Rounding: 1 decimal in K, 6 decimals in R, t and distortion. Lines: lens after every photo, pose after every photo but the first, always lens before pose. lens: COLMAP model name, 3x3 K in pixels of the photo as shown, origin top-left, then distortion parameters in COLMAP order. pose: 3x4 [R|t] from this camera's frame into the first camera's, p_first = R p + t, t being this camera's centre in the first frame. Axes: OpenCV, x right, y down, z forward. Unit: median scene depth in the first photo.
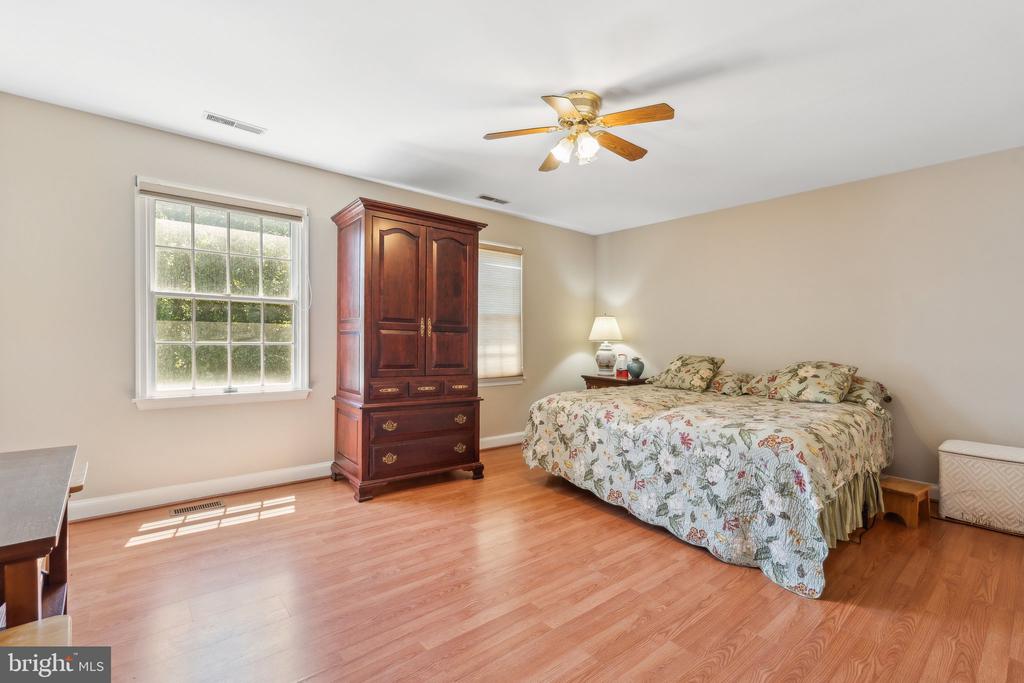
lens RADIAL K [[456.5, 0, 518.2], [0, 456.5, 343.0], [0, 0, 1]] dist [-0.000887, -0.000244]
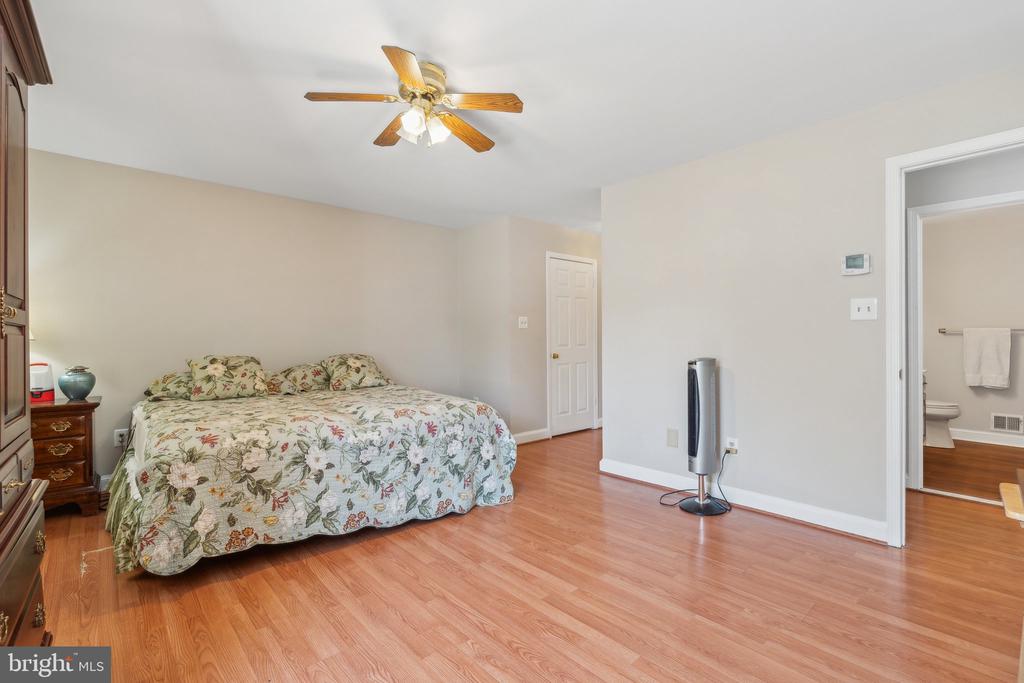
lens RADIAL K [[456.5, 0, 518.2], [0, 456.5, 343.0], [0, 0, 1]] dist [-0.000887, -0.000244]
pose [[-0.025363, -0.025751, 0.999347, -0.685801], [0.010530, 0.999606, 0.026025, -0.018216], [-0.999623, 0.011183, -0.025082, 0.757871]]
